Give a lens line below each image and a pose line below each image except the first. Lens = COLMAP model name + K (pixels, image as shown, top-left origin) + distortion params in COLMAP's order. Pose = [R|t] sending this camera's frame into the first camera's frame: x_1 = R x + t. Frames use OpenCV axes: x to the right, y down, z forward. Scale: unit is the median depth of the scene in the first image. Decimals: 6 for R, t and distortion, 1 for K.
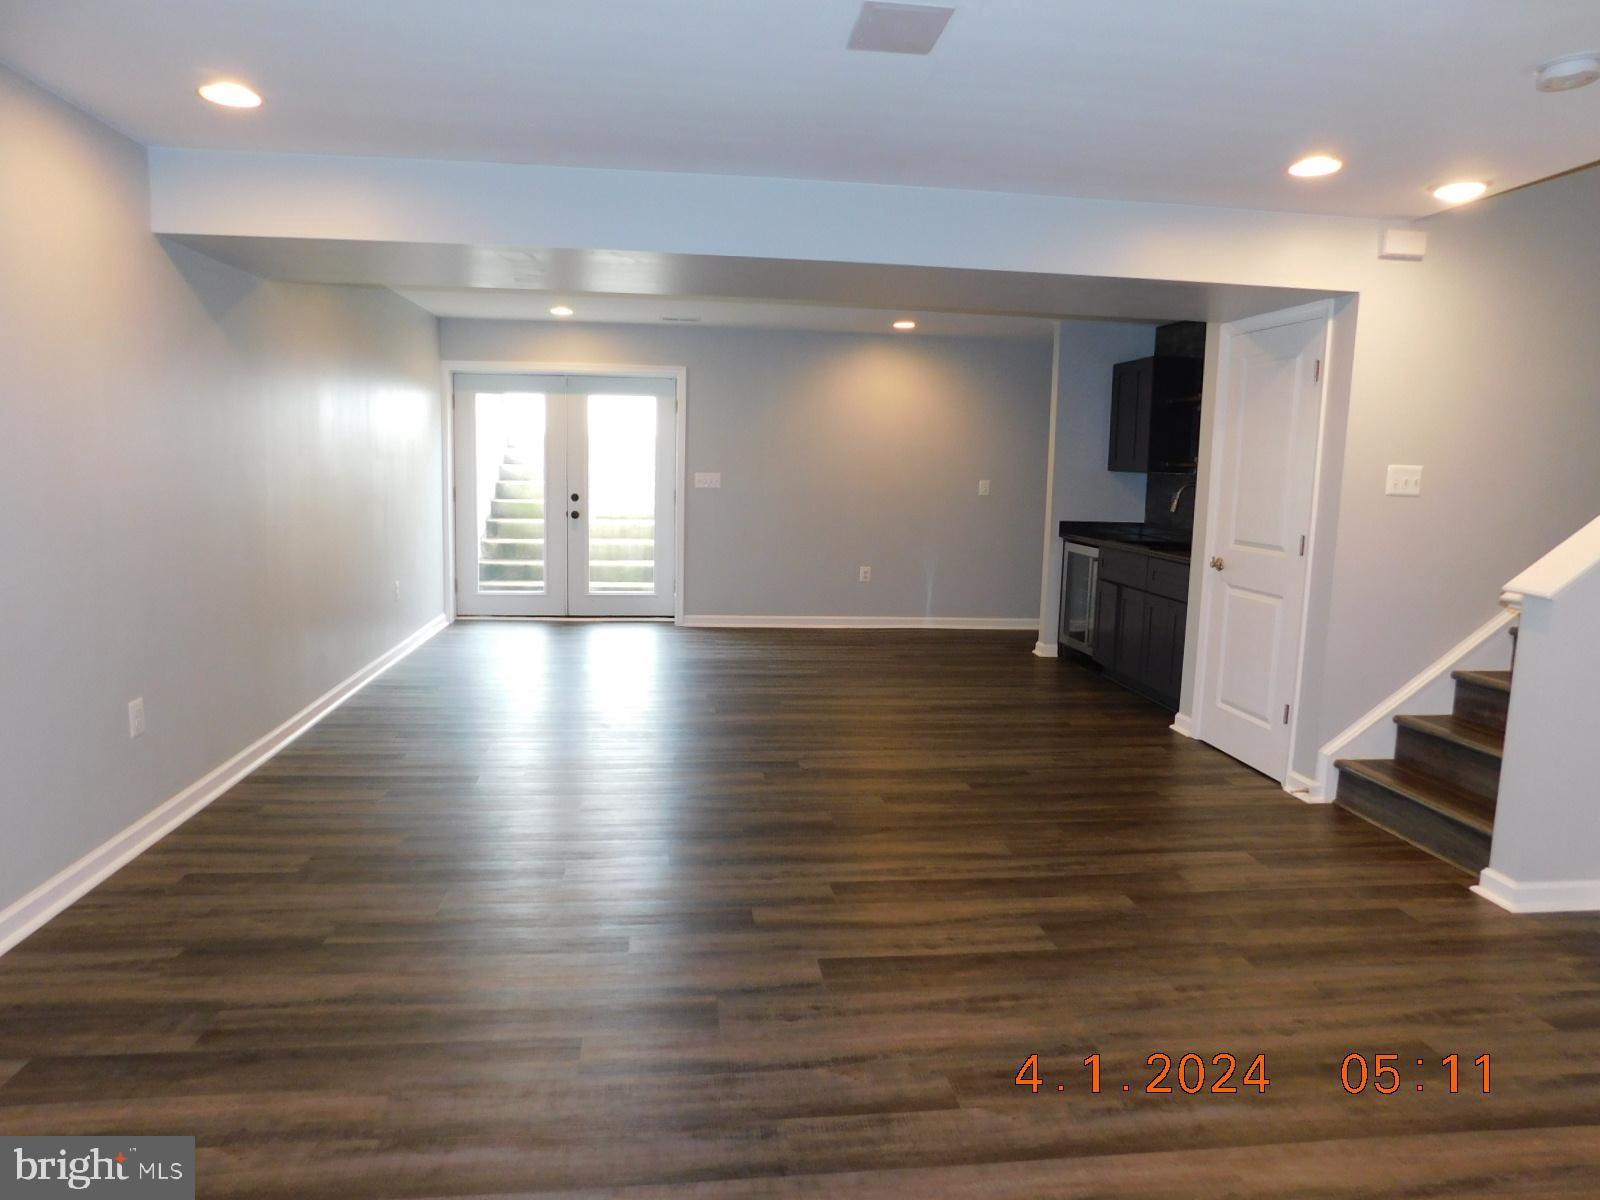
lens RADIAL K [[1052.6, 0, 804.4], [0, 1052.6, 596.0], [0, 0, 1]] dist [-0.064051, 0.050198]
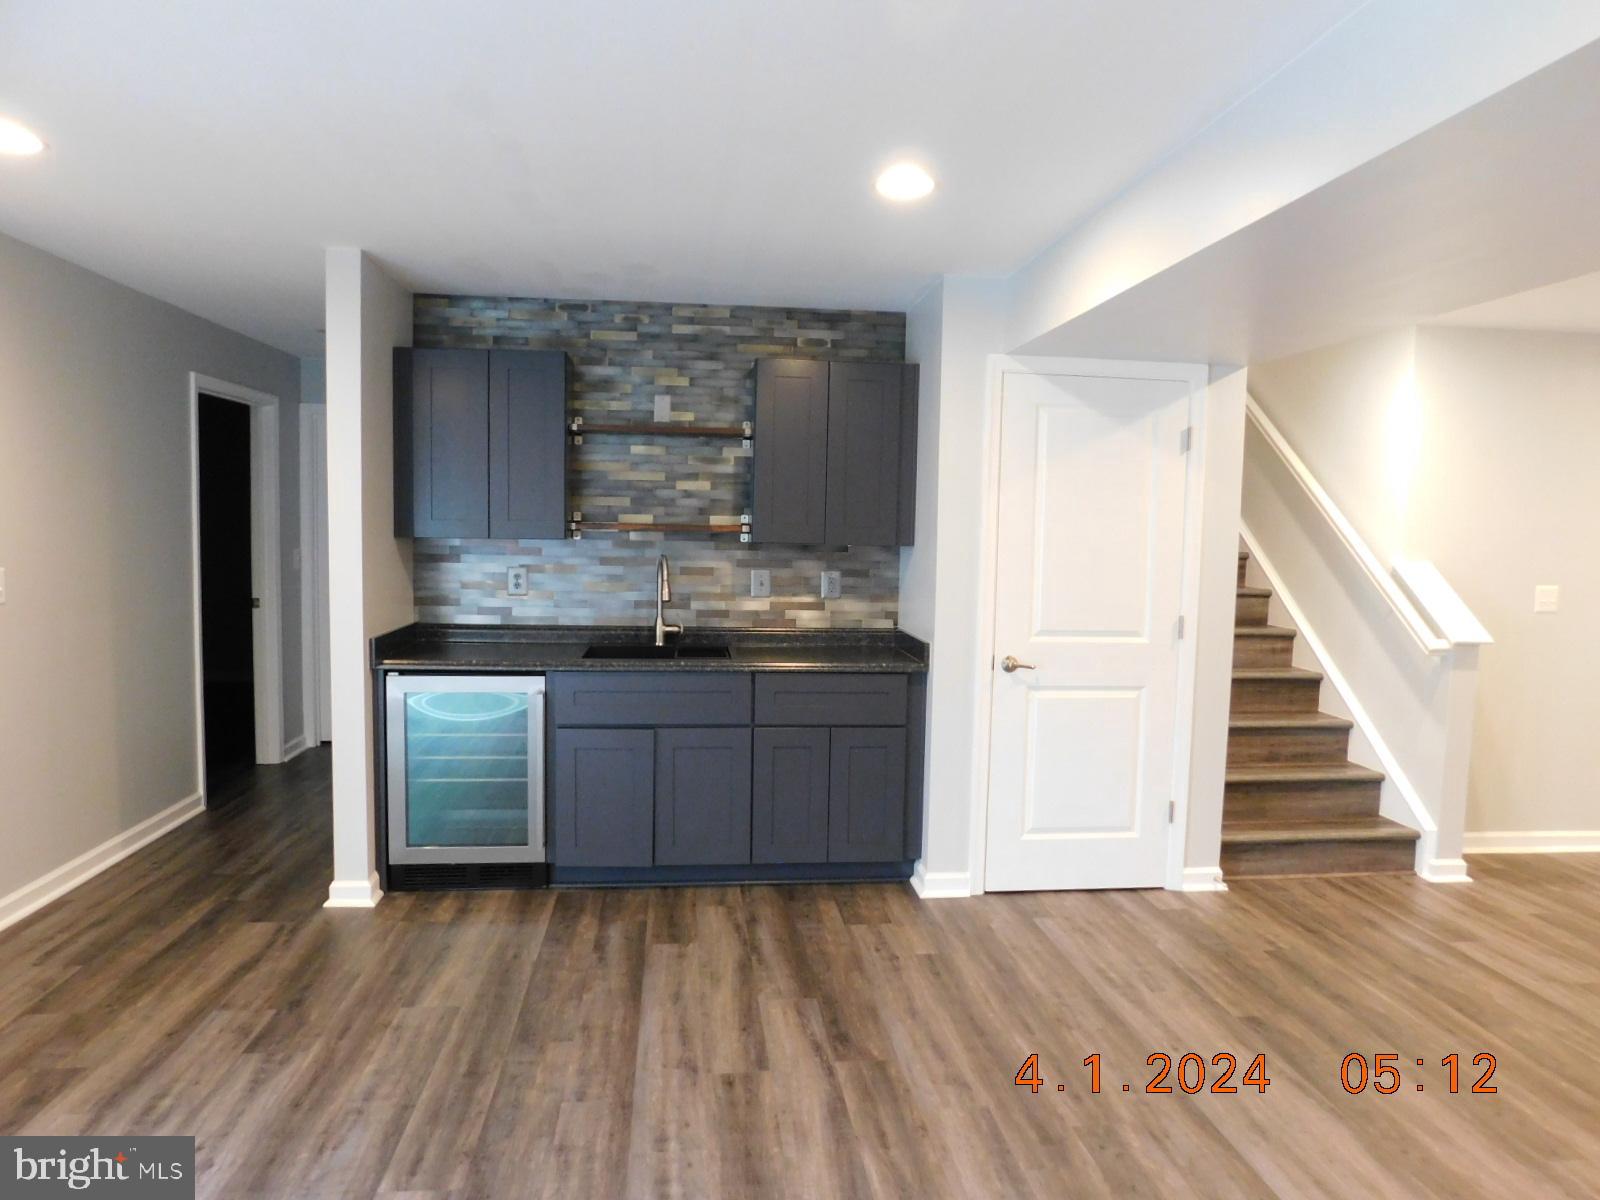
lens RADIAL K [[1052.6, 0, 804.4], [0, 1052.6, 596.0], [0, 0, 1]] dist [-0.064051, 0.050198]
pose [[0.006715, -0.098710, 0.995094, -0.496446], [0.103036, 0.989888, 0.097498, -0.226062], [-0.994655, 0.101876, 0.016818, 1.481068]]
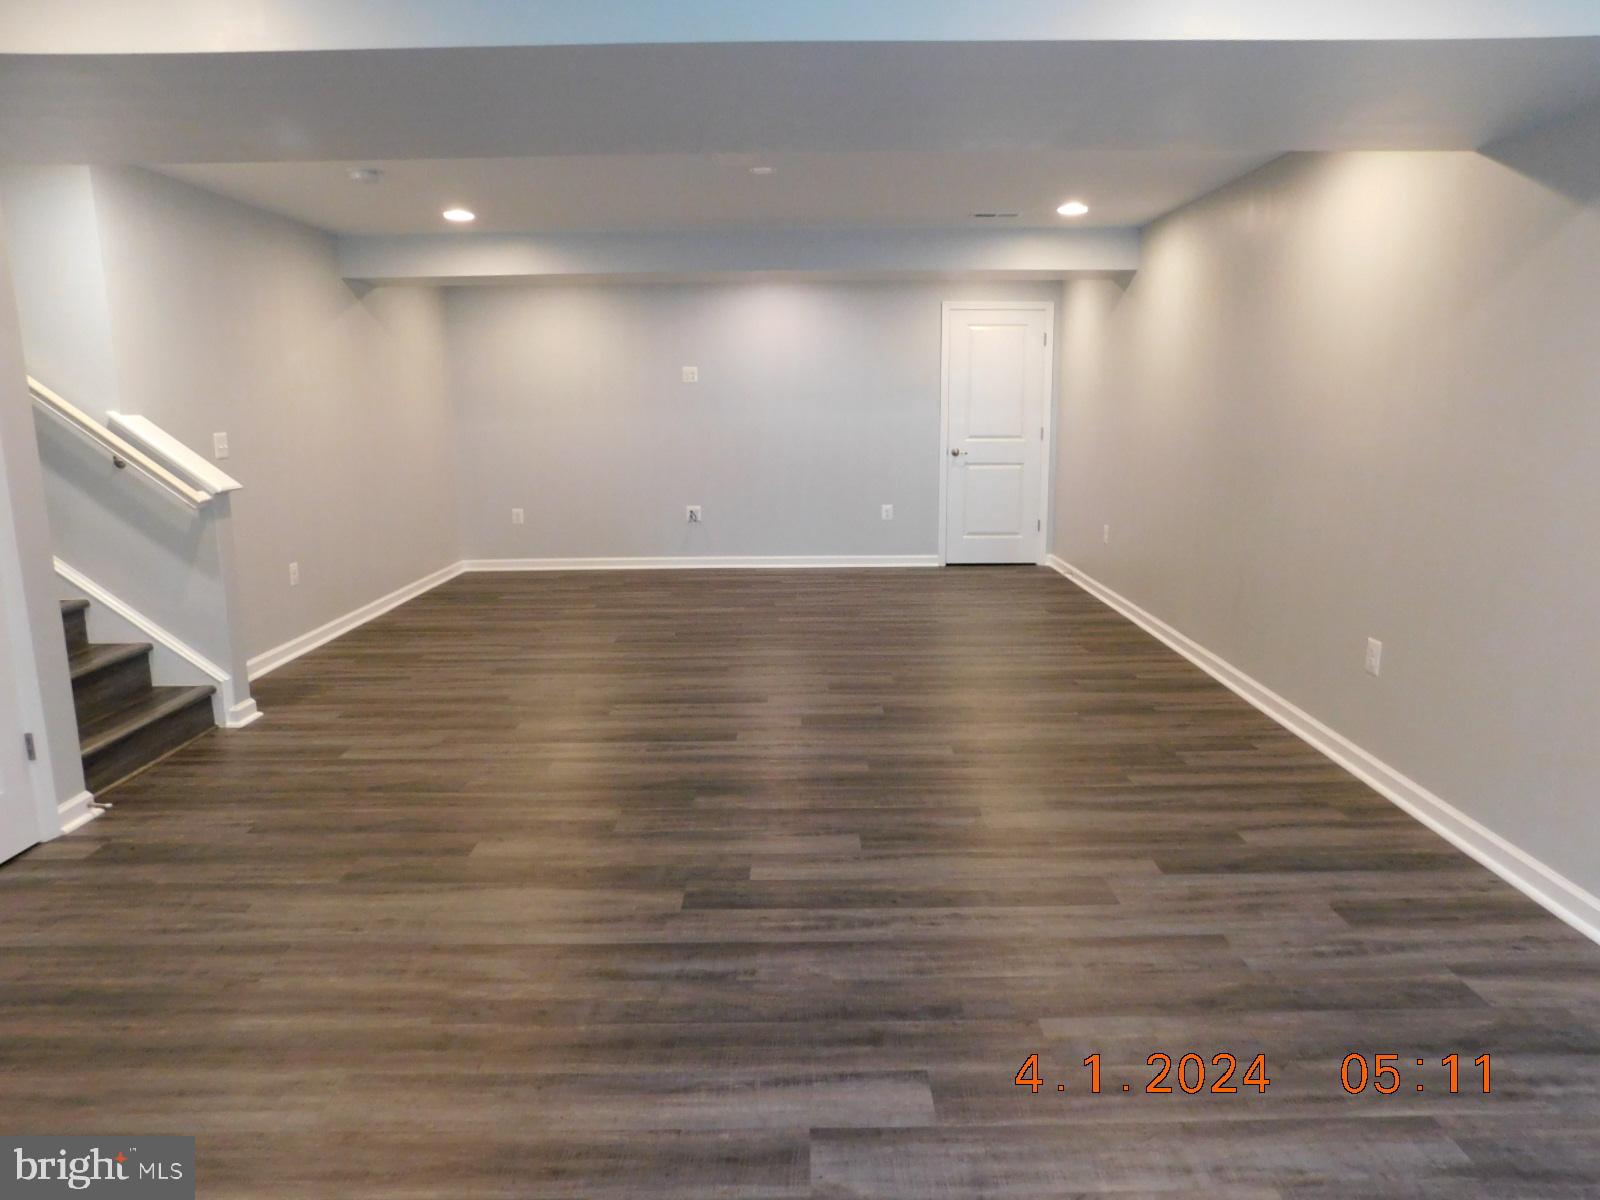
lens RADIAL K [[1052.6, 0, 804.4], [0, 1052.6, 596.0], [0, 0, 1]] dist [-0.064051, 0.050198]
pose [[-0.992882, -0.039595, 0.112328, -0.163741], [-0.002671, 0.950288, 0.311360, -0.239221], [-0.119073, 0.308844, -0.943630, 1.815015]]
